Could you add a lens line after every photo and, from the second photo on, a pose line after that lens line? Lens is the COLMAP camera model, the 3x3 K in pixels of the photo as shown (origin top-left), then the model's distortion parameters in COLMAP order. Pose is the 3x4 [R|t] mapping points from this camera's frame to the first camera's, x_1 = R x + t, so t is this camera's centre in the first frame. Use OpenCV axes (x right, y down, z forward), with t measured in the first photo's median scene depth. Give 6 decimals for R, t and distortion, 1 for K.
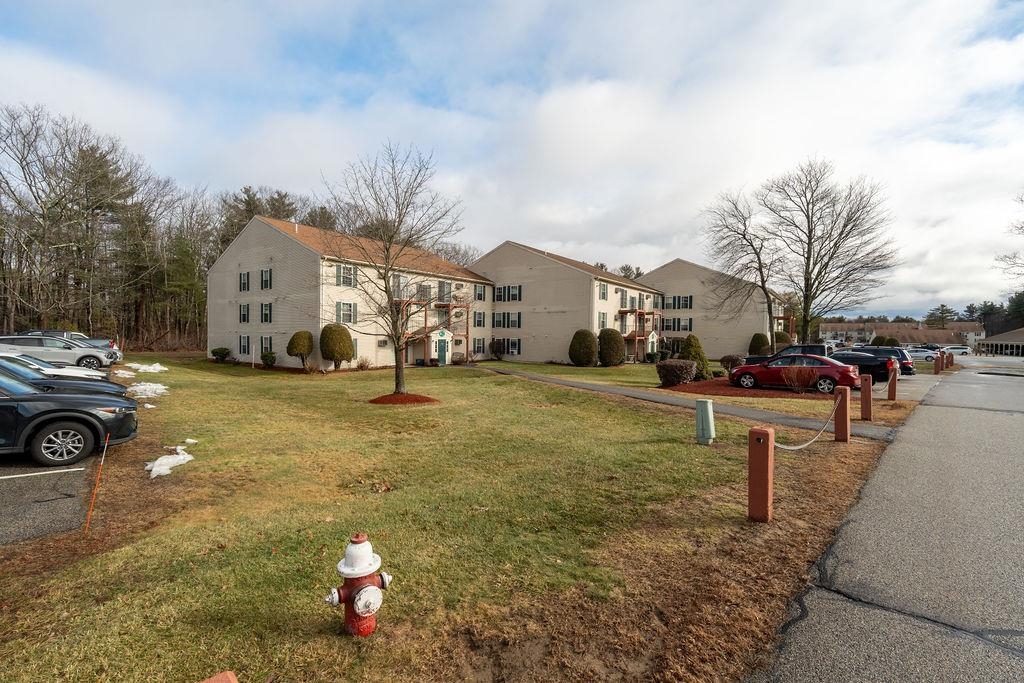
lens RADIAL K [[476.1, 0, 512.0], [0, 476.1, 341.5], [0, 0, 1]] dist [0.000046, -0.000054]
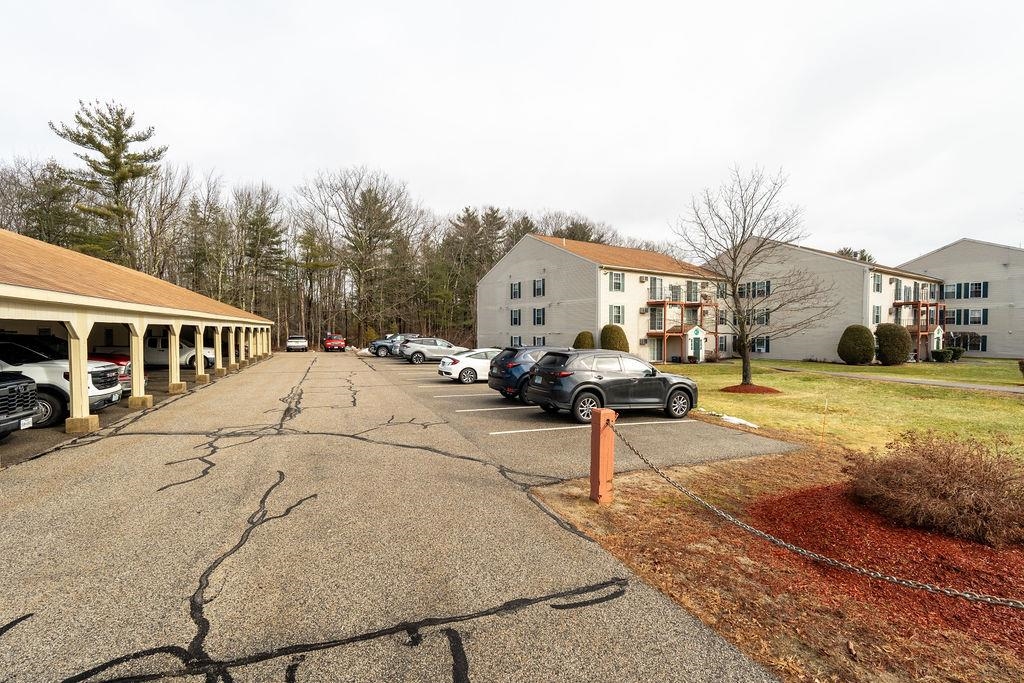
lens RADIAL K [[478.5, 0, 512.0], [0, 478.5, 341.5], [0, 0, 1]] dist [-0.000092, -0.000036]
pose [[0.935122, -0.008427, -0.354226, -0.134940], [0.009140, 0.999958, 0.000339, 0.000297], [0.354209, -0.003555, 0.935160, -0.101799]]
